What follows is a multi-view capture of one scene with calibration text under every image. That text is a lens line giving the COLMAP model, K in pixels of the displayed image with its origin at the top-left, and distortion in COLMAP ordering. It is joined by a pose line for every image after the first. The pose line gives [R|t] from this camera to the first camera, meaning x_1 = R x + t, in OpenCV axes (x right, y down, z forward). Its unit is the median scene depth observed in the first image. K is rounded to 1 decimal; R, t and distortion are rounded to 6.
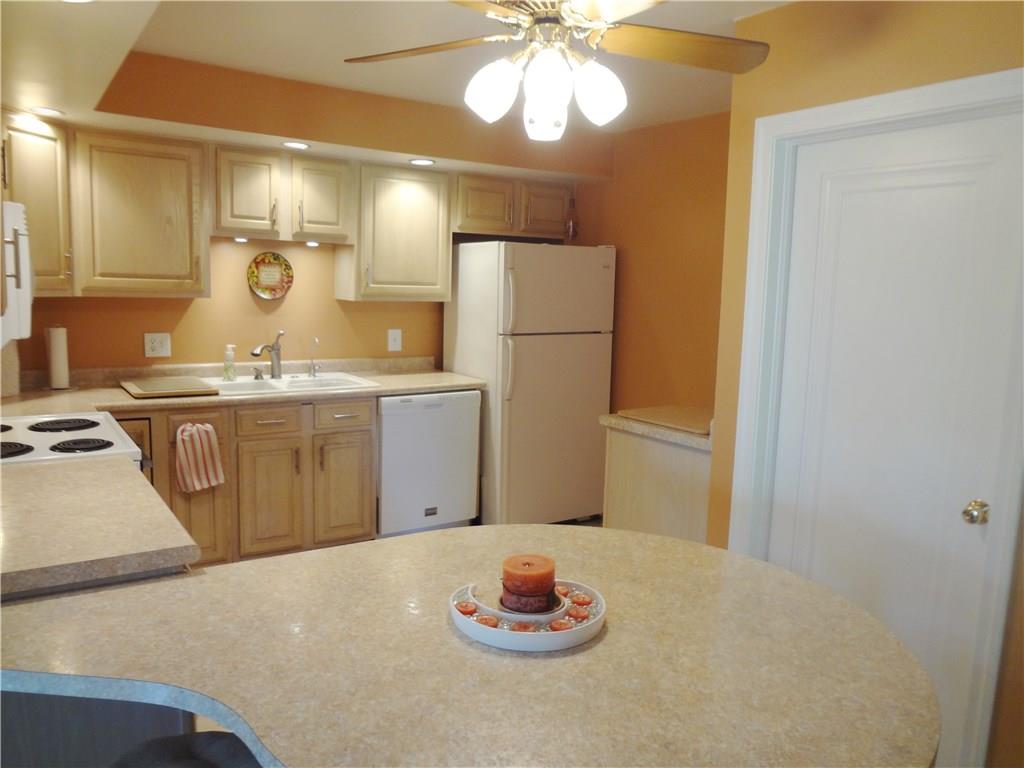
lens RADIAL K [[769.4, 0, 483.8], [0, 769.4, 385.0], [0, 0, 1]] dist [-0.005223, -0.000952]
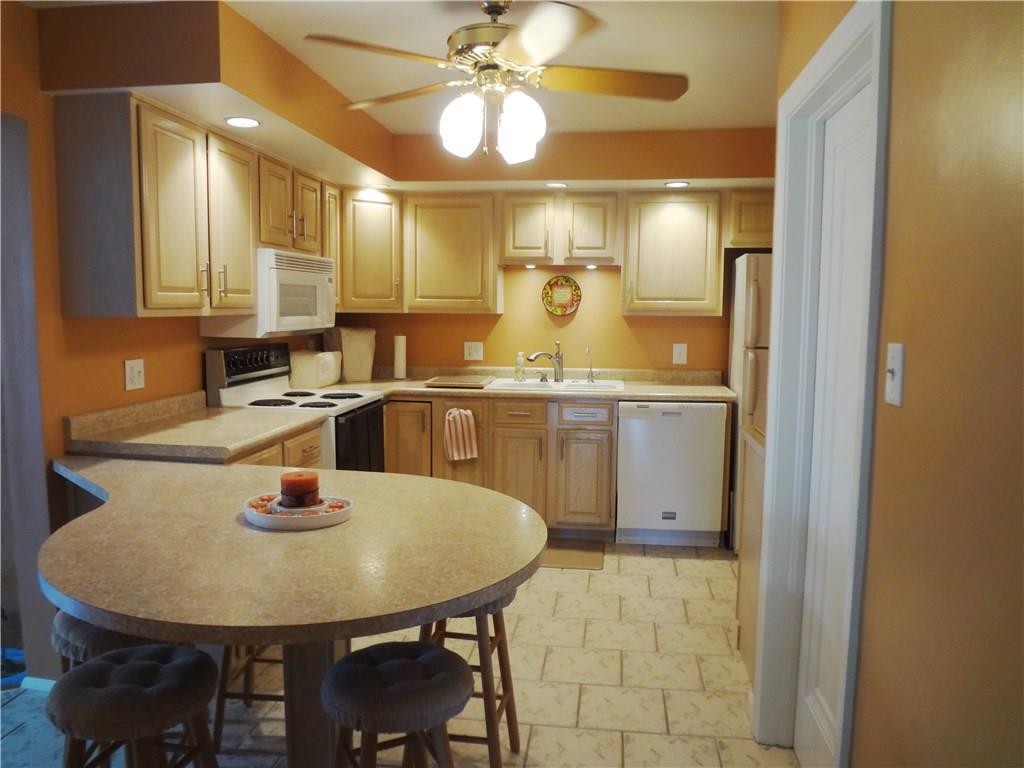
lens RADIAL K [[769.4, 0, 483.8], [0, 769.4, 385.0], [0, 0, 1]] dist [-0.005223, -0.000952]
pose [[0.753020, 0.045952, -0.656391, 0.438799], [-0.072782, 0.997254, -0.013682, 0.021408], [0.653959, 0.058077, 0.754297, 0.037814]]
